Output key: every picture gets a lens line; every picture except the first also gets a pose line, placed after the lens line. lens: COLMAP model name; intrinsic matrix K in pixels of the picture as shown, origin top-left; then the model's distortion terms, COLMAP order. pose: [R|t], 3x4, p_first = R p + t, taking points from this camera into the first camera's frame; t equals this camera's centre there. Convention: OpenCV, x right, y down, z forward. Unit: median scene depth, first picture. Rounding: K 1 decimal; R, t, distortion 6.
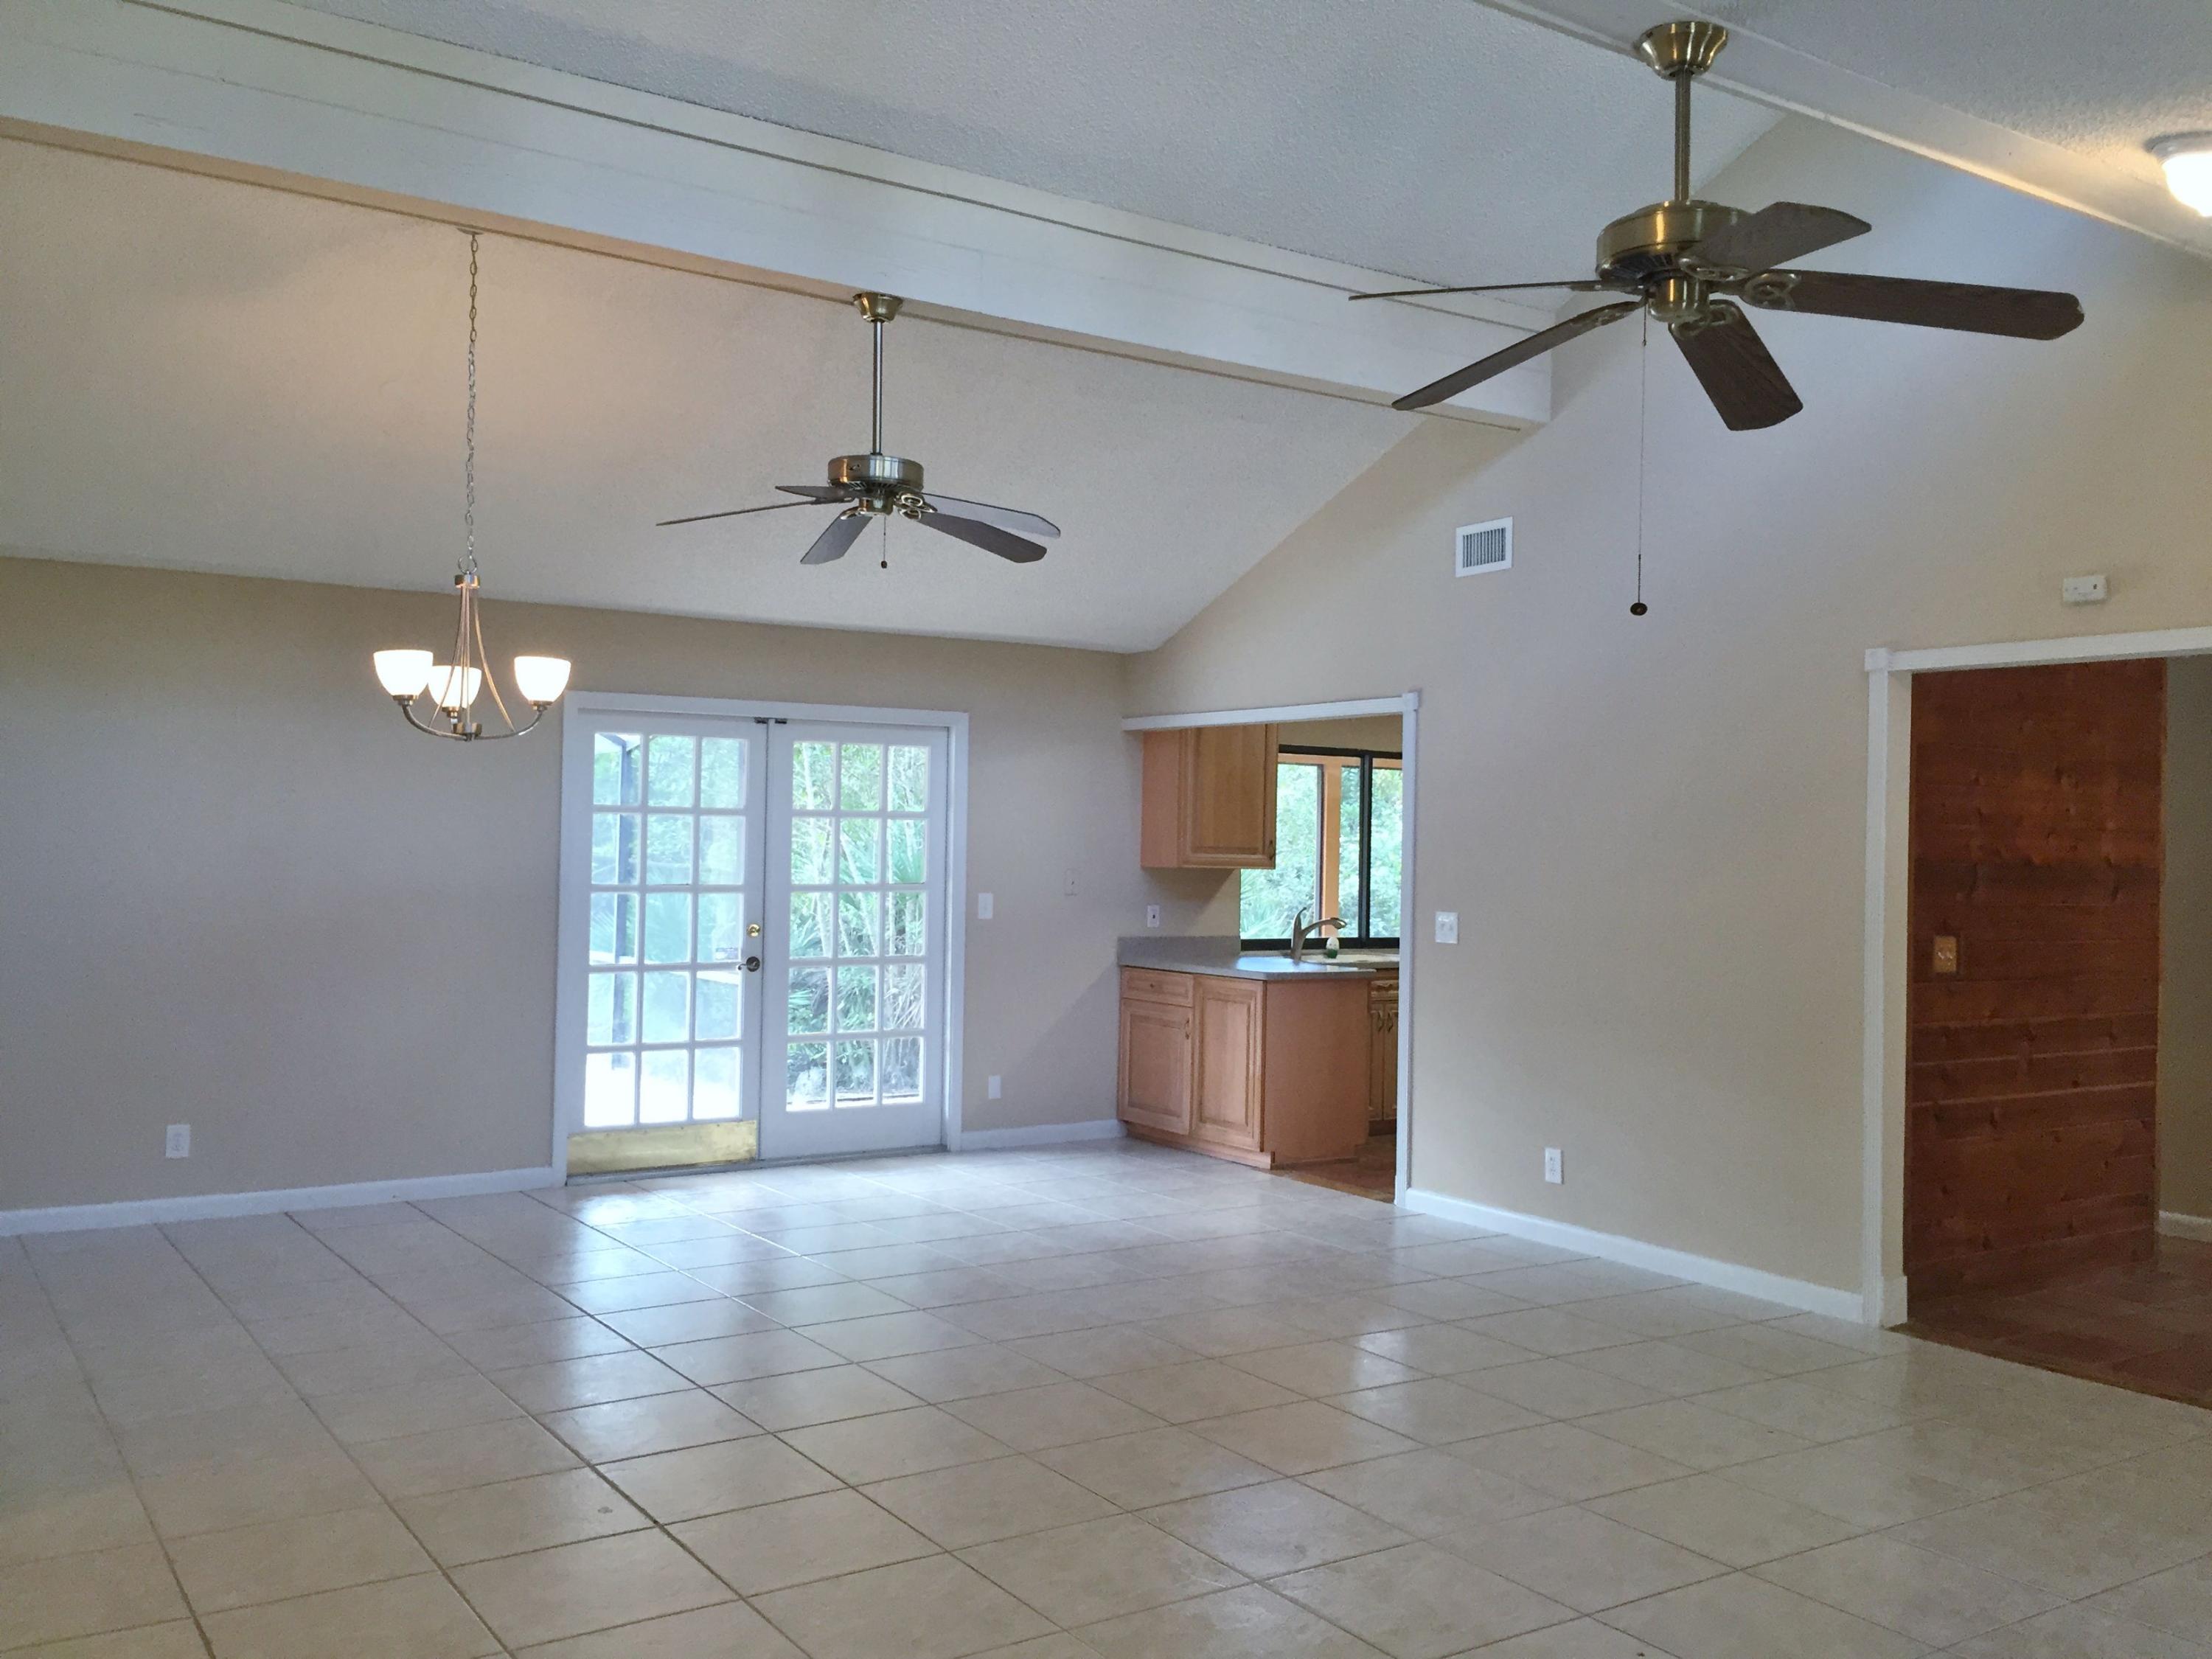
lens RADIAL K [[1877.4, 0, 1093.7], [0, 1877.4, 837.9], [0, 0, 1]] dist [0.033059, -0.037193]
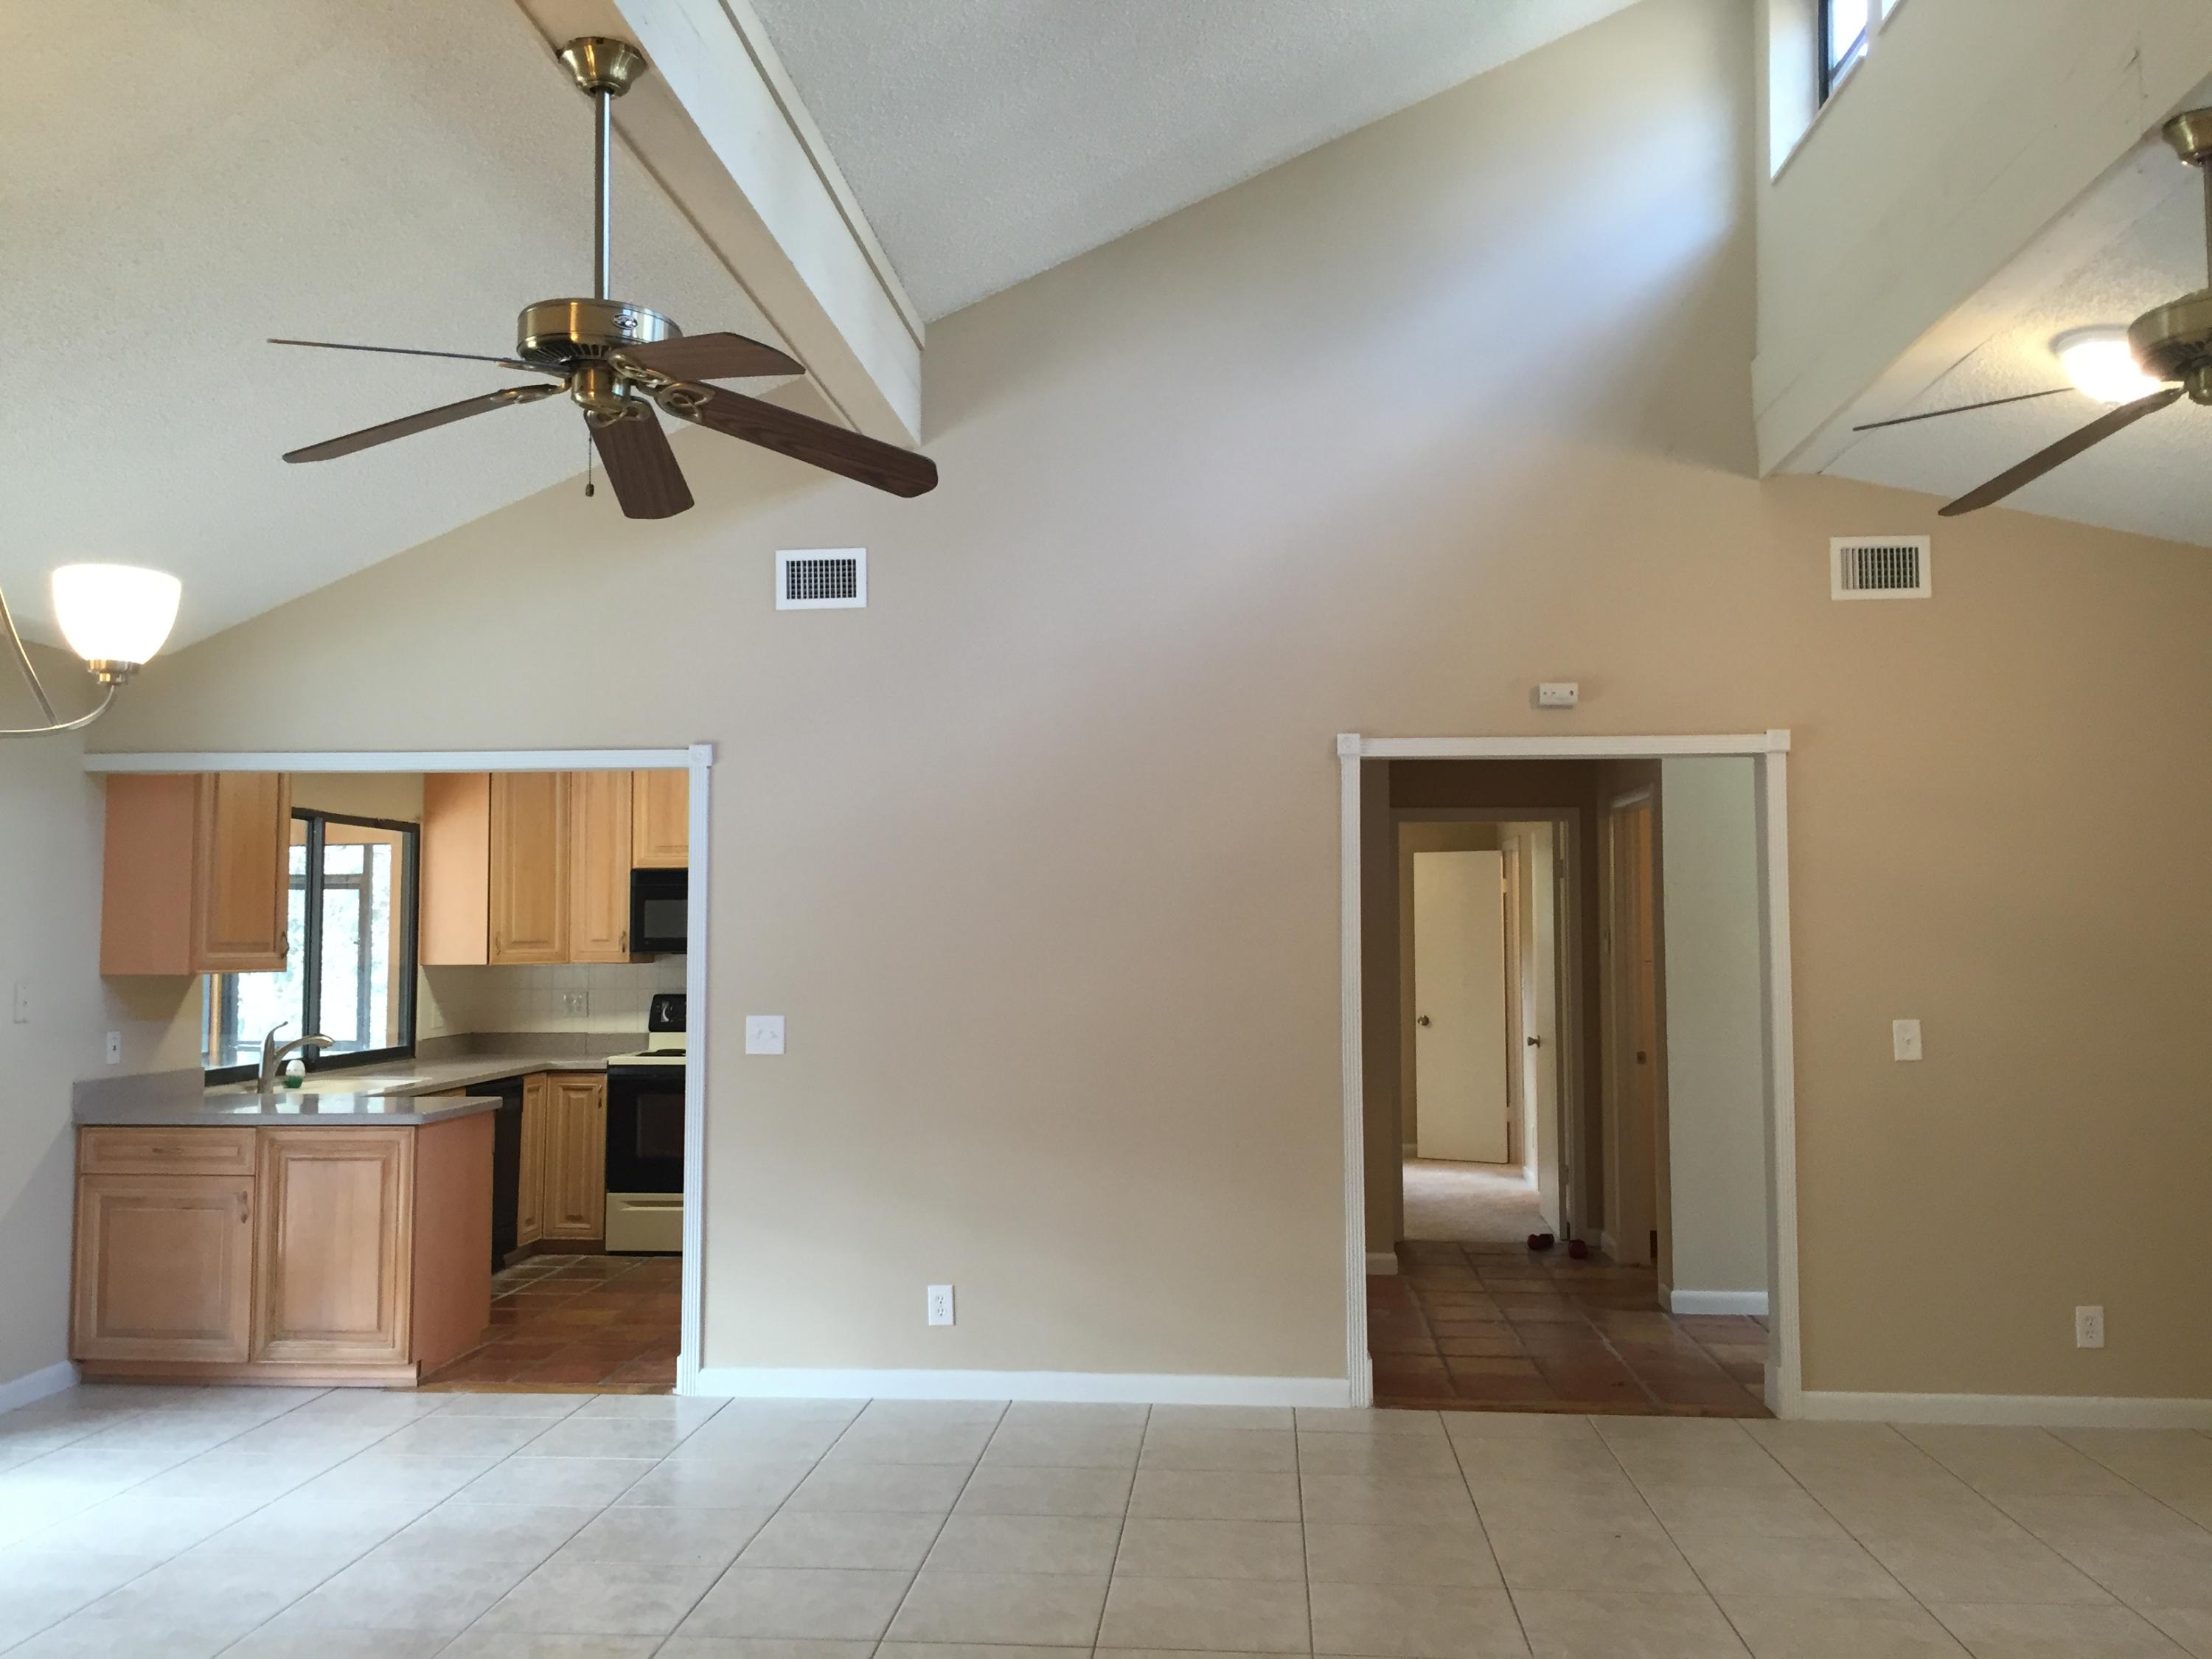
lens RADIAL K [[1877.4, 0, 1106.1], [0, 1877.4, 839.7], [0, 0, 1]] dist [0.033059, -0.037193]
pose [[0.613286, 0.034286, 0.789116, -0.324411], [0.008974, 0.998690, -0.050367, 0.004920], [-0.789810, 0.037971, 0.612176, 0.335714]]
